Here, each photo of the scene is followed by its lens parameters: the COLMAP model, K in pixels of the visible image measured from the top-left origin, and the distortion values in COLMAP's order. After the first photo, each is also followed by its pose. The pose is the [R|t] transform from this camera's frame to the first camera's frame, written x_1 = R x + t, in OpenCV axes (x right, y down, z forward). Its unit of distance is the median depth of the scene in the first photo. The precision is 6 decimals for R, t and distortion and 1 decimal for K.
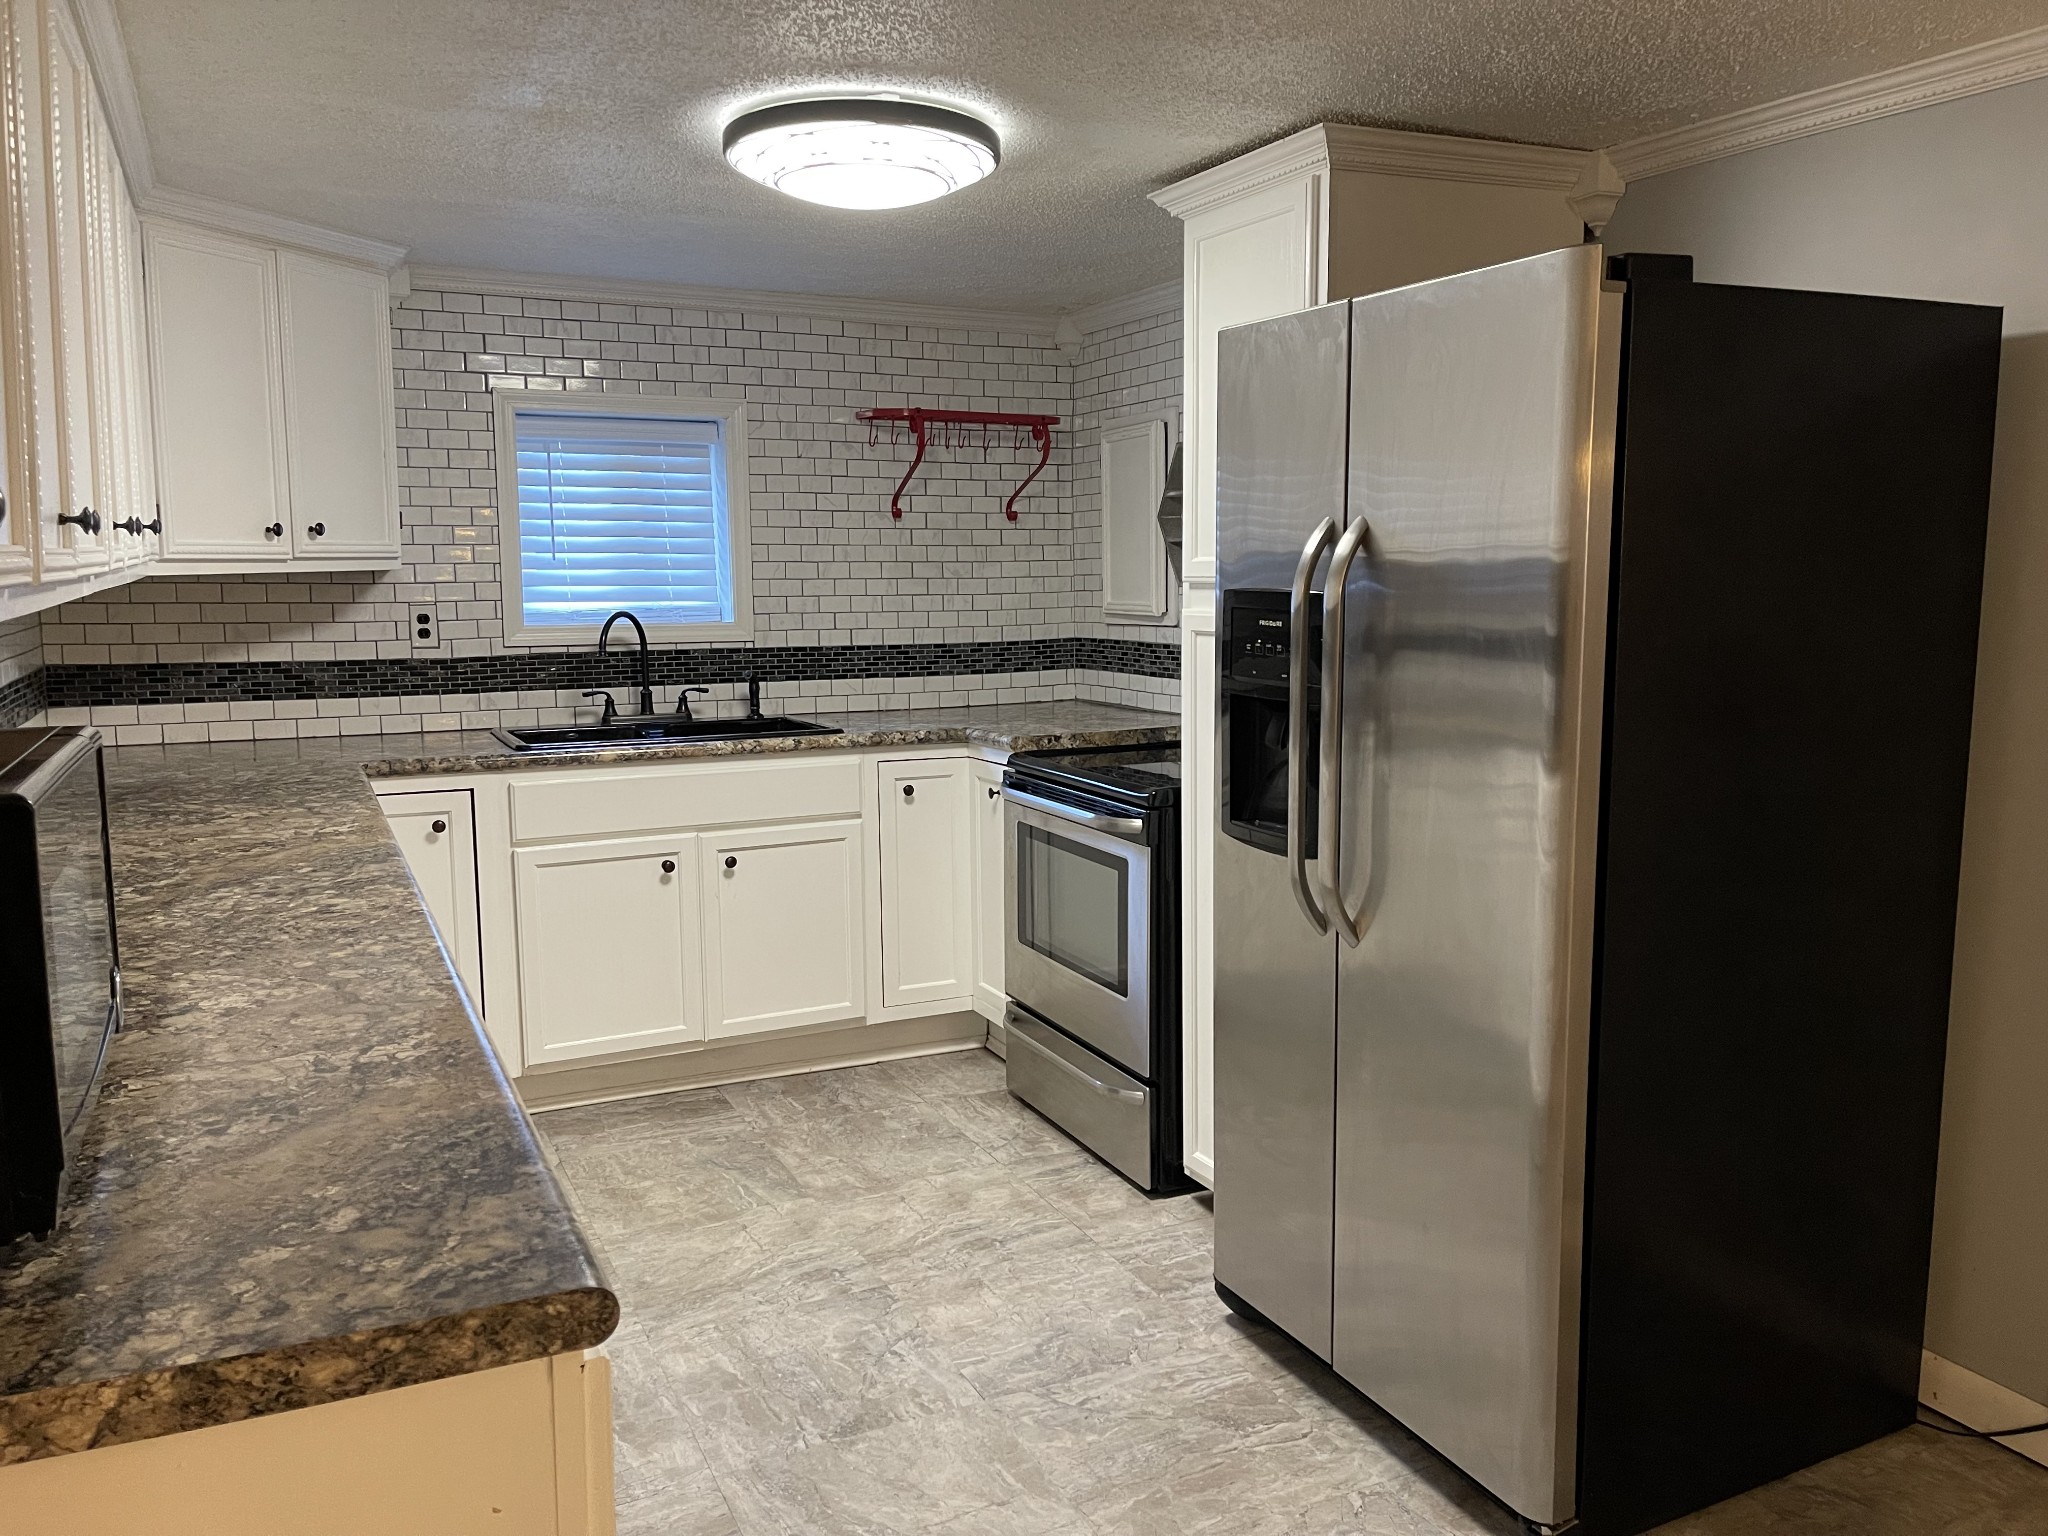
lens RADIAL K [[1561.4, 0, 1024.0], [0, 1561.4, 768.0], [0, 0, 1]] dist [0.111850, -0.150137]
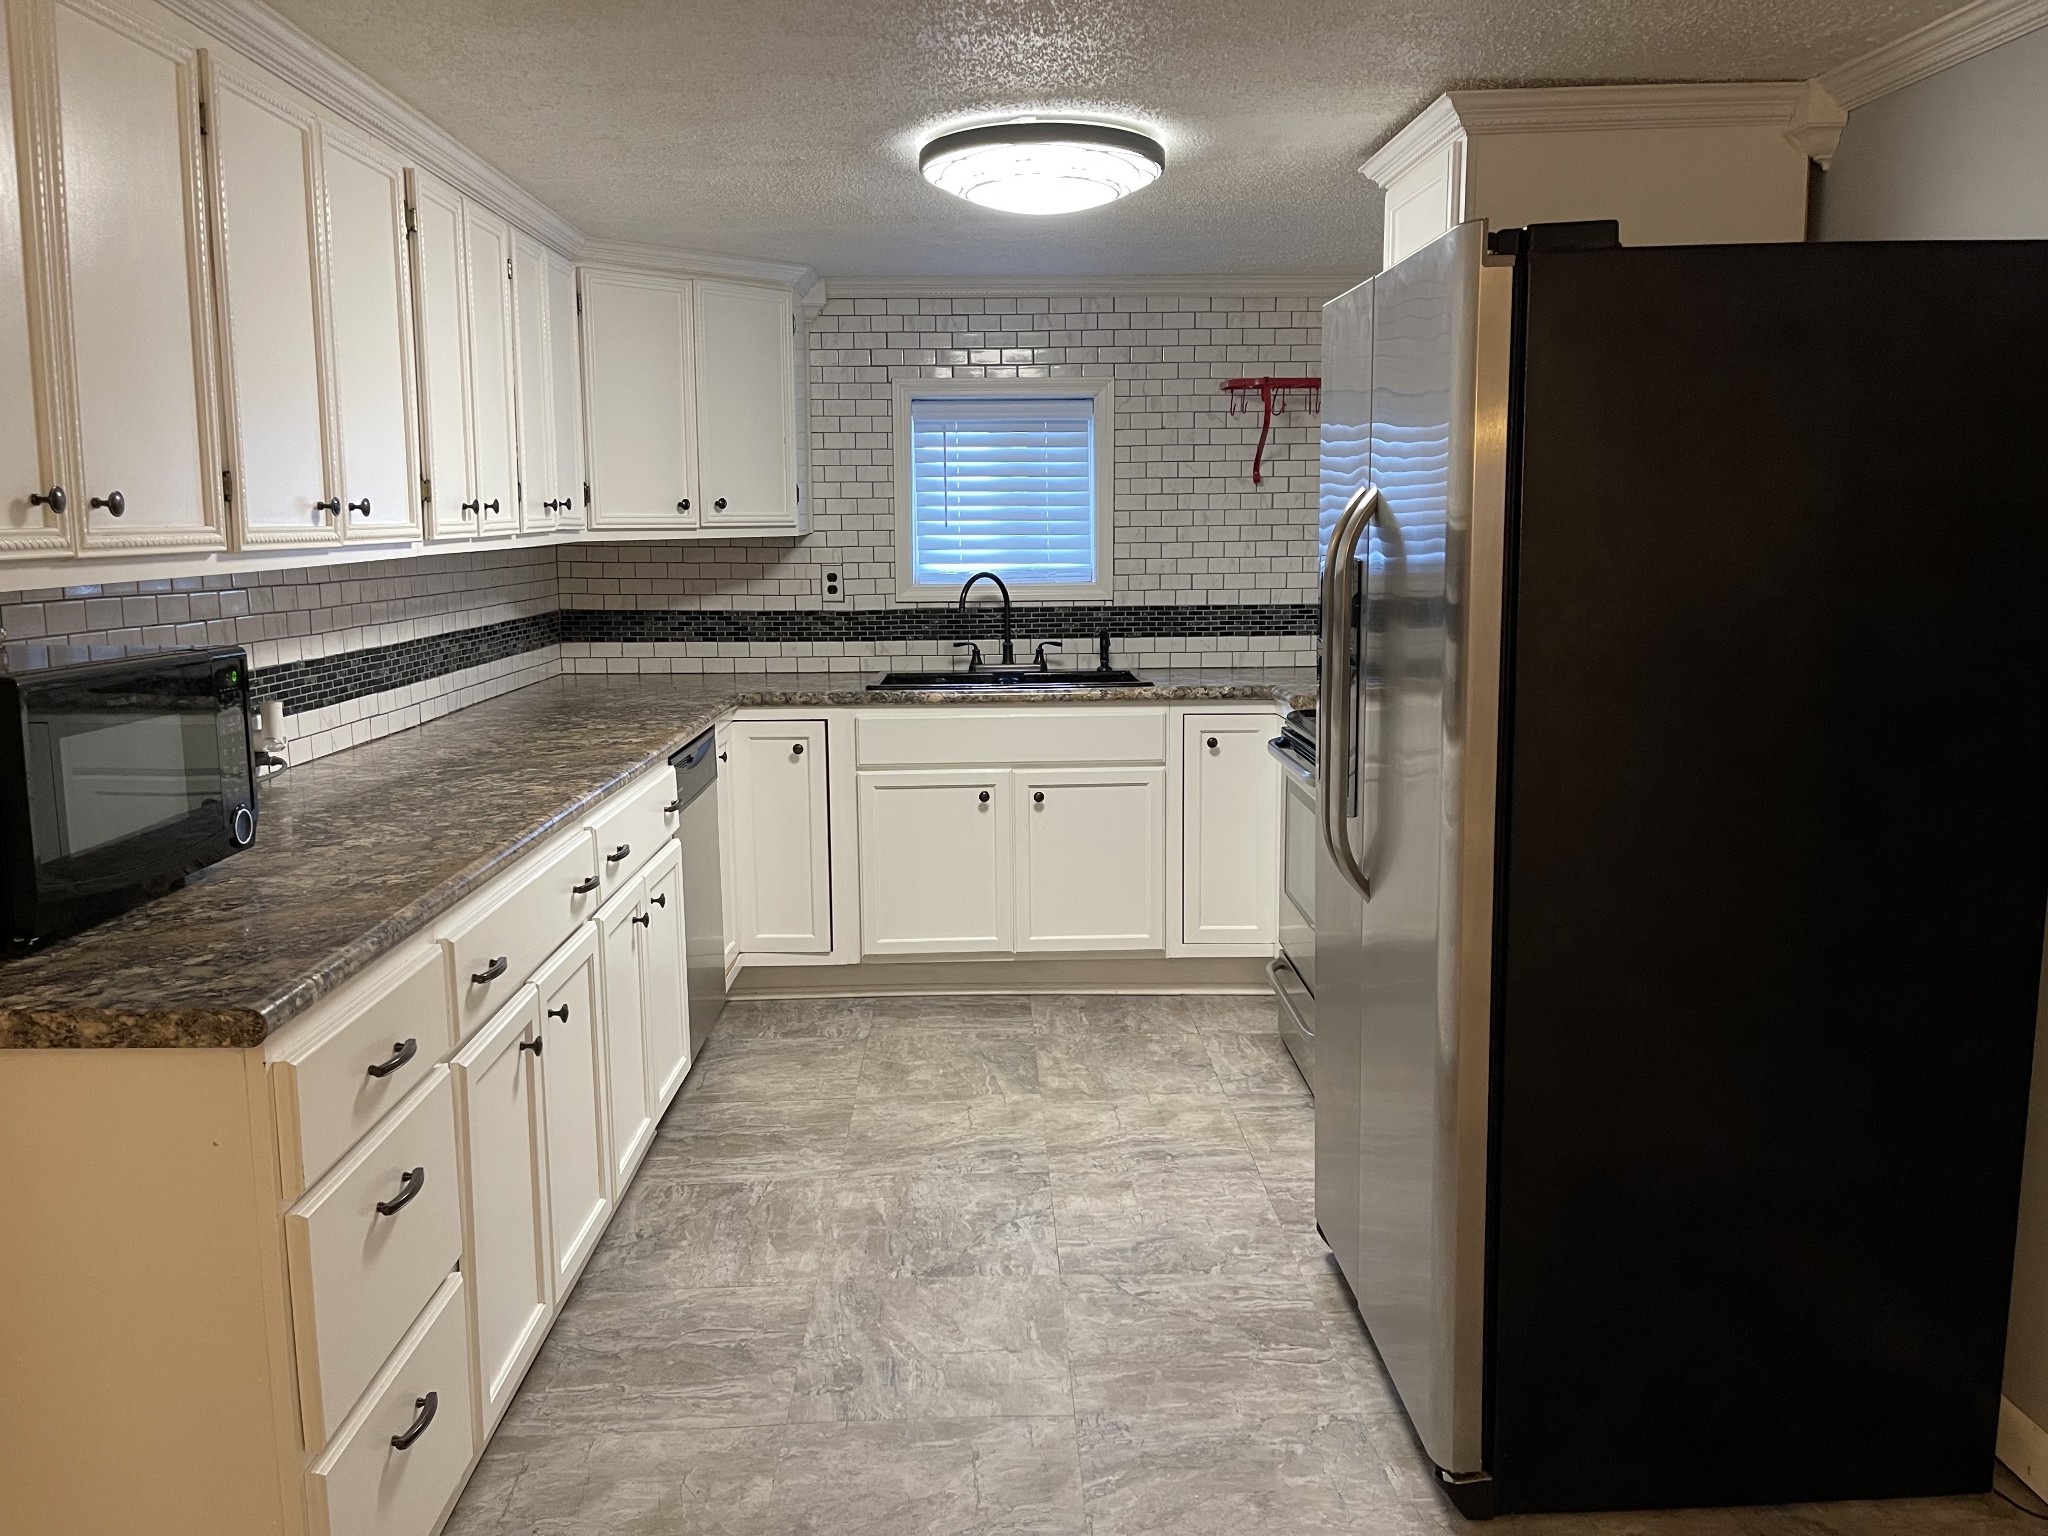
lens RADIAL K [[1577.9, 0, 1030.3], [0, 1577.9, 755.6], [0, 0, 1]] dist [0.178540, -0.273462]
pose [[0.911038, 0.056436, -0.408442, 0.253421], [-0.049474, 0.998394, 0.027599, -0.000389], [0.409344, -0.004937, 0.912367, -0.031989]]
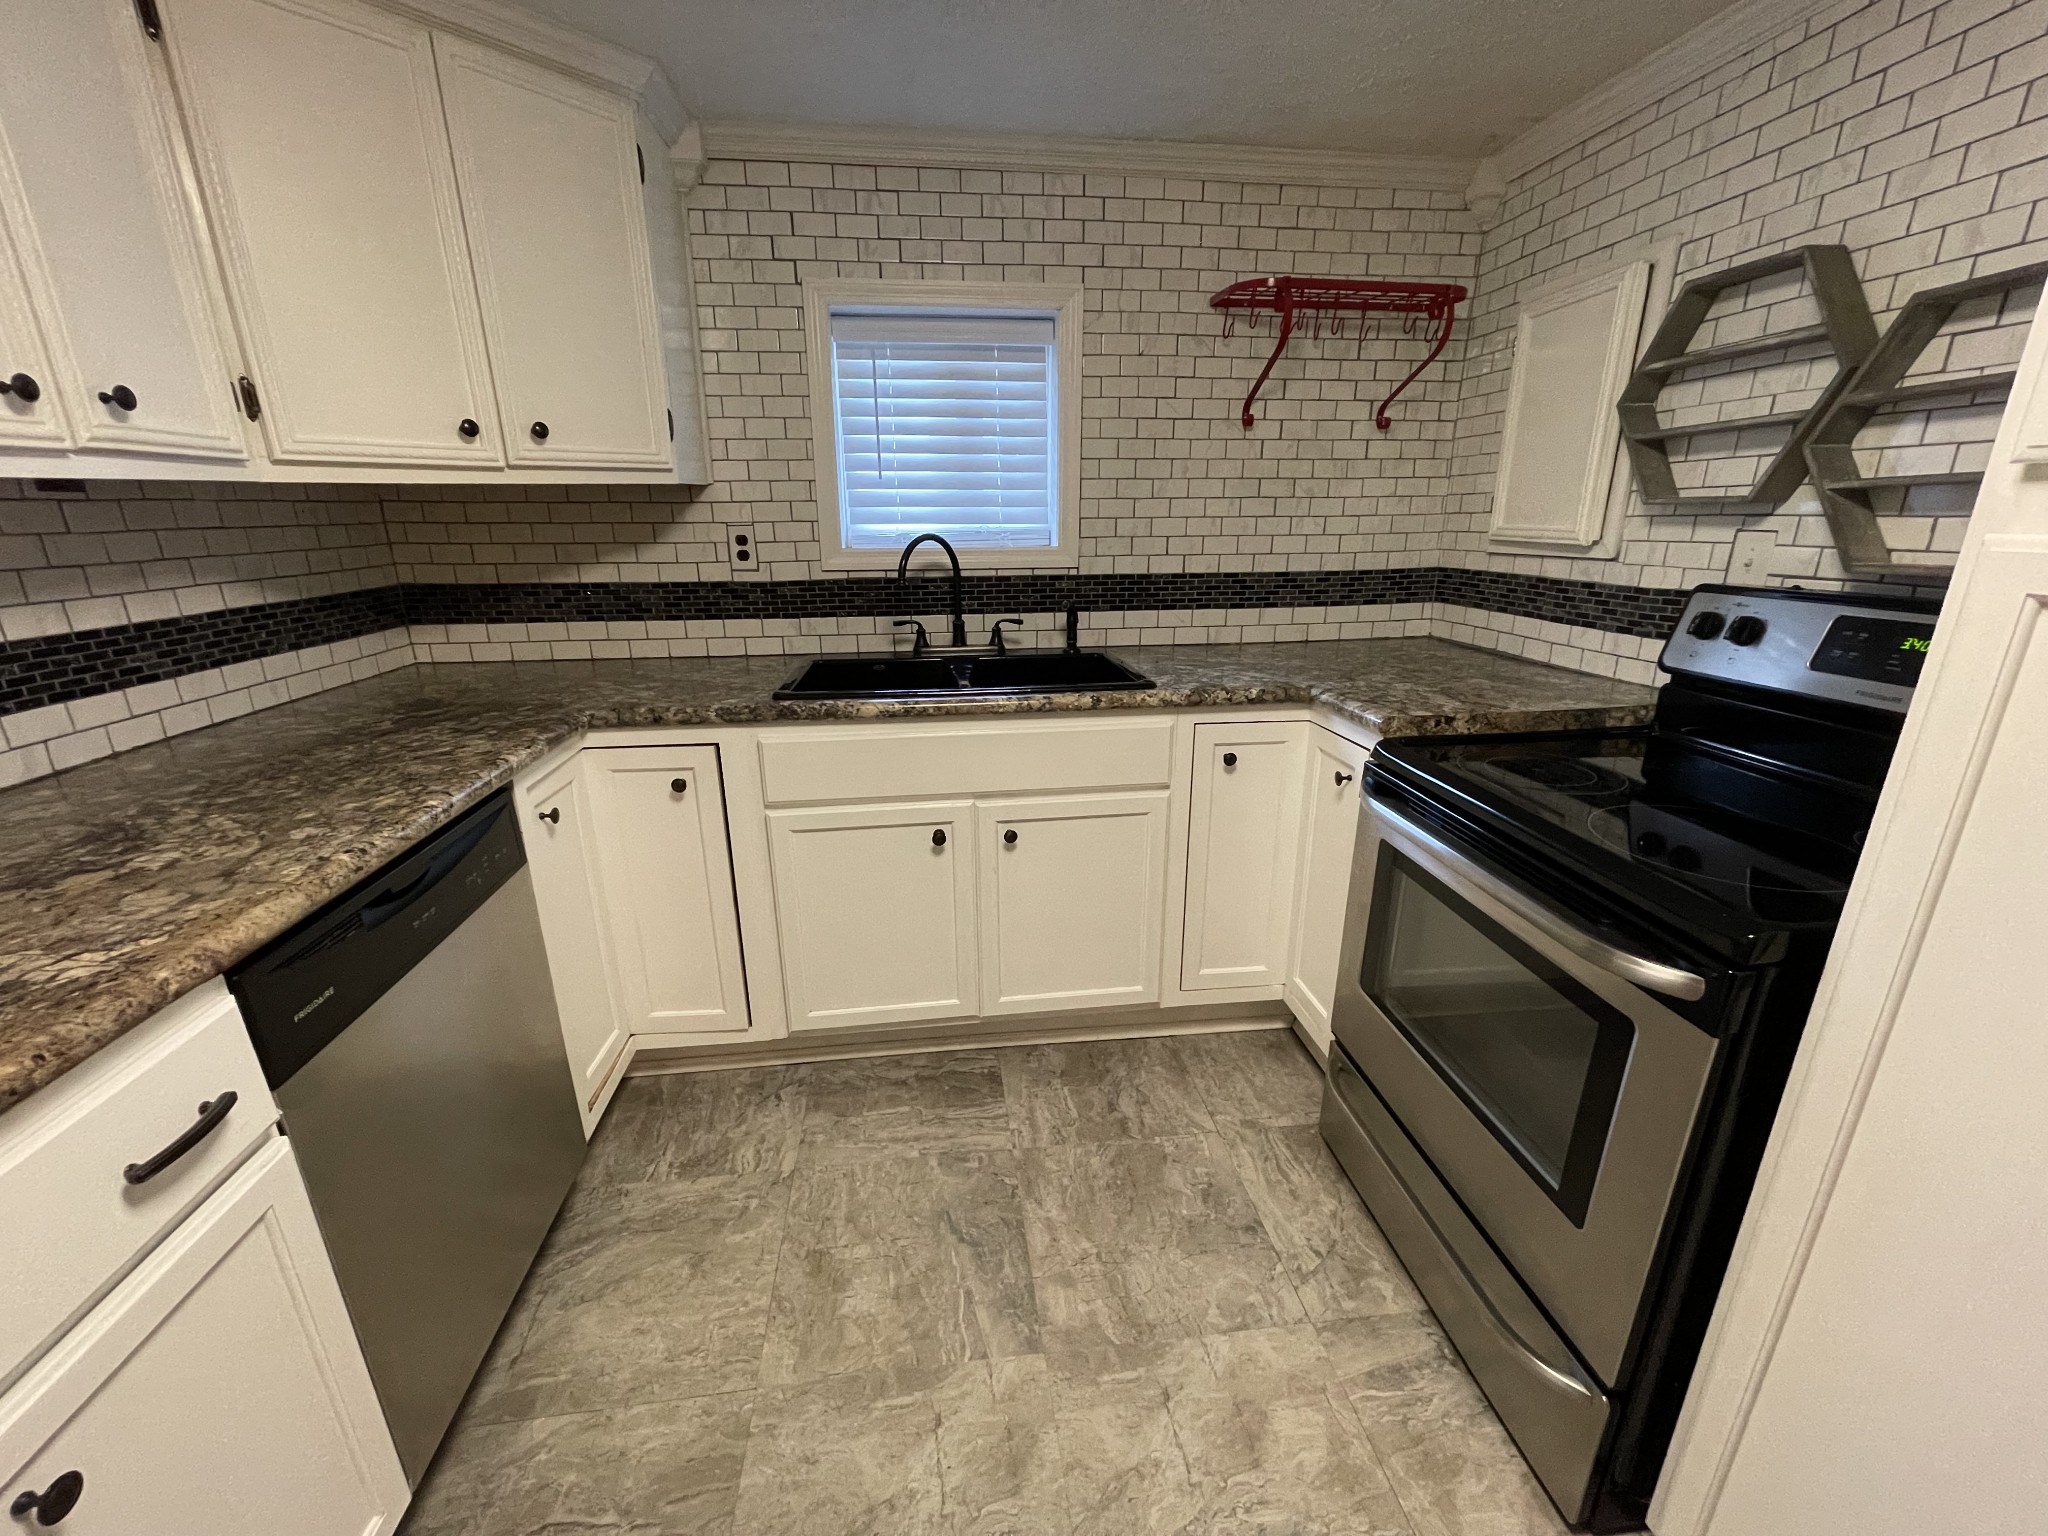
lens RADIAL K [[820.9, 0, 1021.3], [0, 820.9, 772.7], [0, 0, 1]] dist [0.000386, -0.000157]
pose [[0.944811, 0.099949, -0.311996, -0.042261], [-0.041813, 0.981327, 0.187749, -0.055669], [0.324936, -0.164342, 0.931348, 0.557971]]
